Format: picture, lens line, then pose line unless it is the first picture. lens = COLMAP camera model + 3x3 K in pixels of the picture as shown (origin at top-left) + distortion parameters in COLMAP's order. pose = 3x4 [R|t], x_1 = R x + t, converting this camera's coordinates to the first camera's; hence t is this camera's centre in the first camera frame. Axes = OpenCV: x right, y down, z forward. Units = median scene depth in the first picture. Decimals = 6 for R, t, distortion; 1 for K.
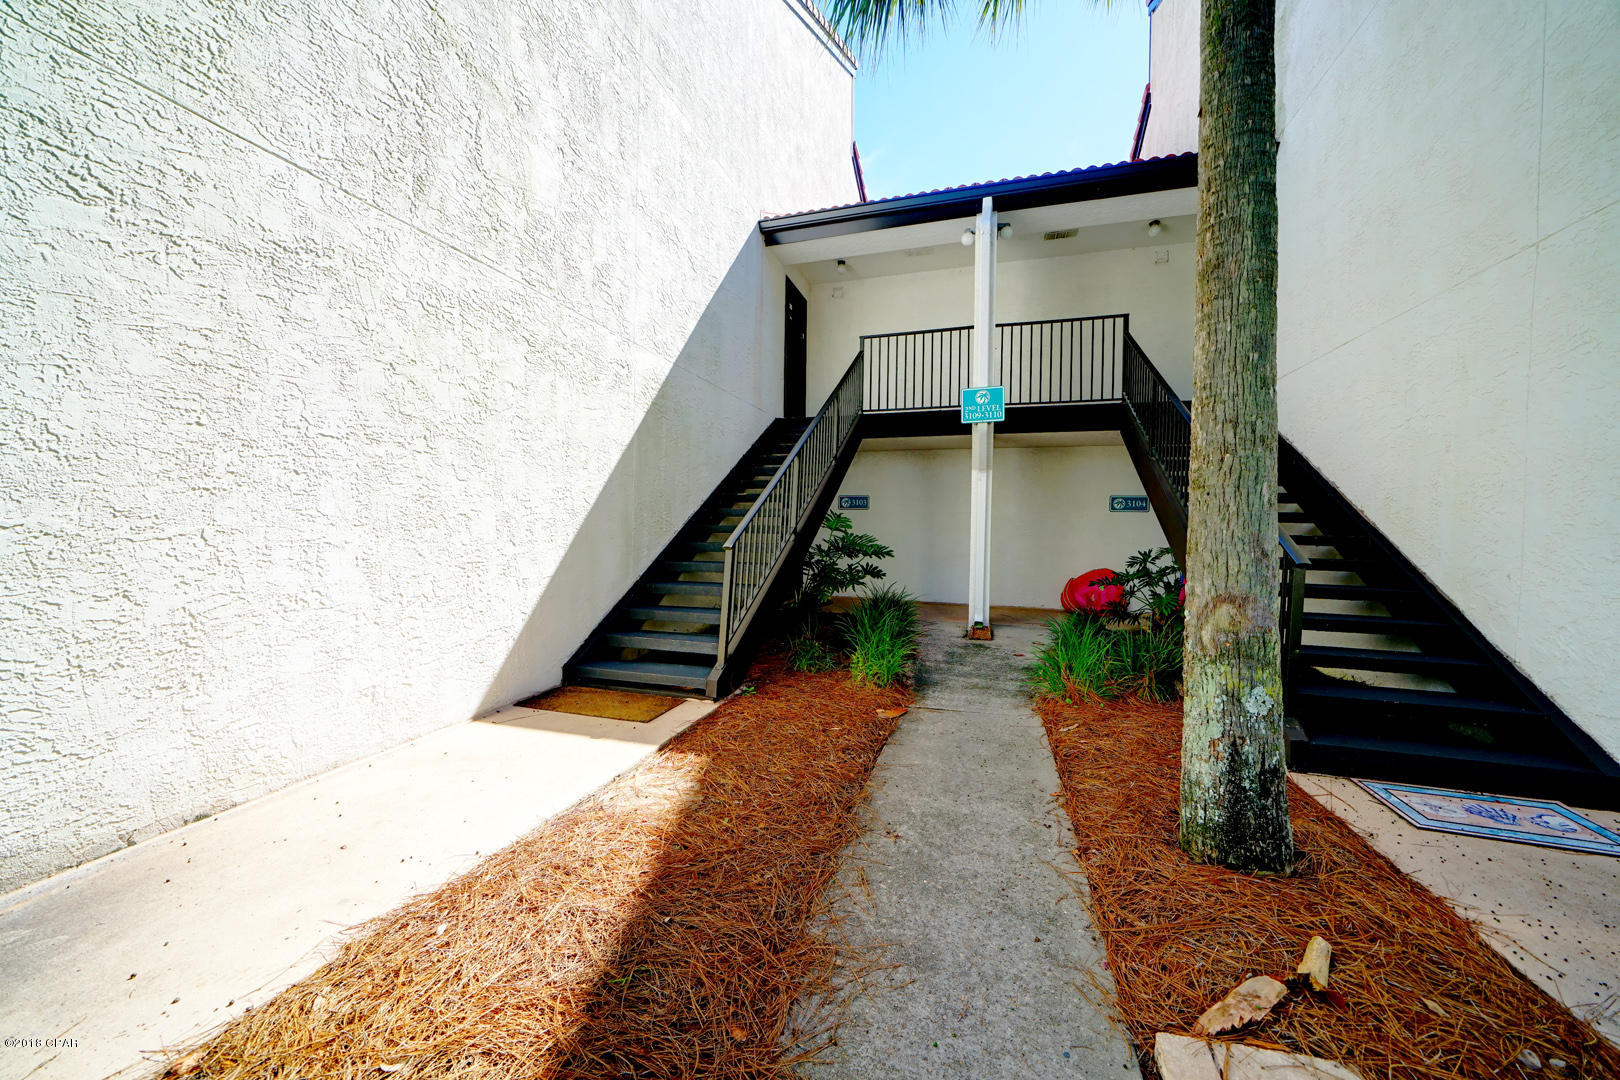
lens RADIAL K [[561.9, 0, 814.8], [0, 561.9, 536.4], [0, 0, 1]] dist [-0.024366, 0.001808]
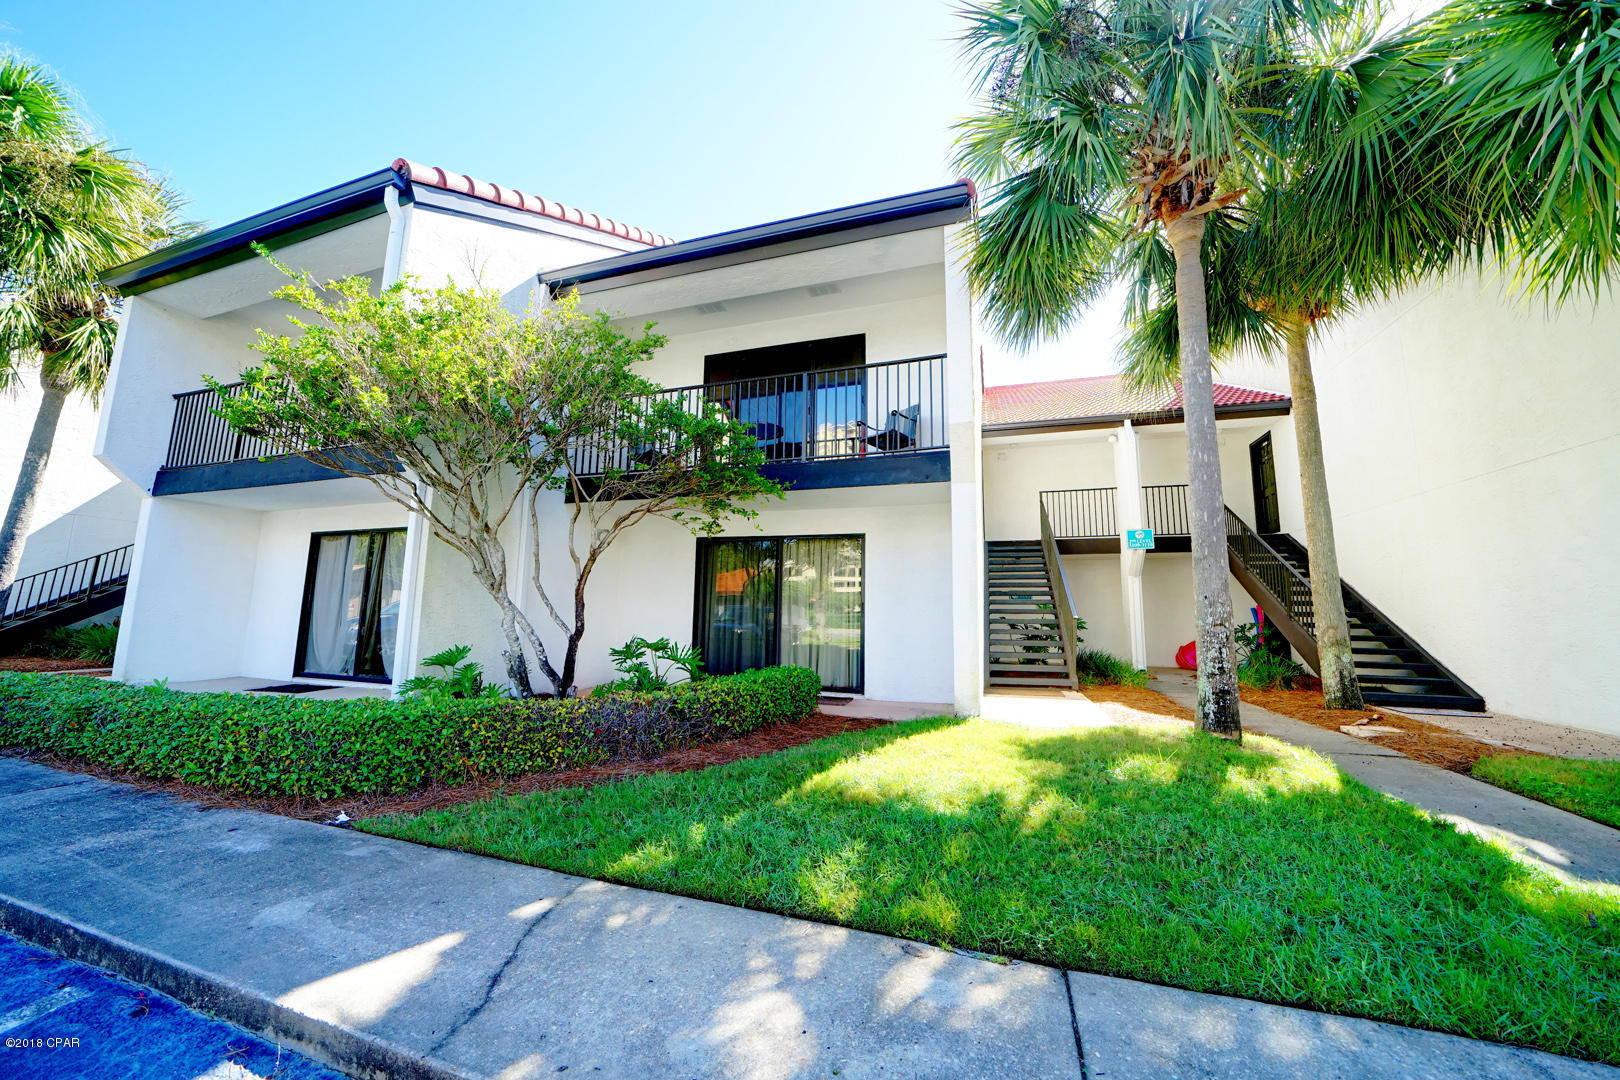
lens RADIAL K [[561.9, 0, 807.1], [0, 561.9, 529.9], [0, 0, 1]] dist [-0.024366, 0.001808]
pose [[0.999839, -0.002843, -0.017730, -0.699061], [-0.000191, 0.985652, -0.168791, 0.028252], [0.017955, 0.168767, 0.985492, -0.718709]]
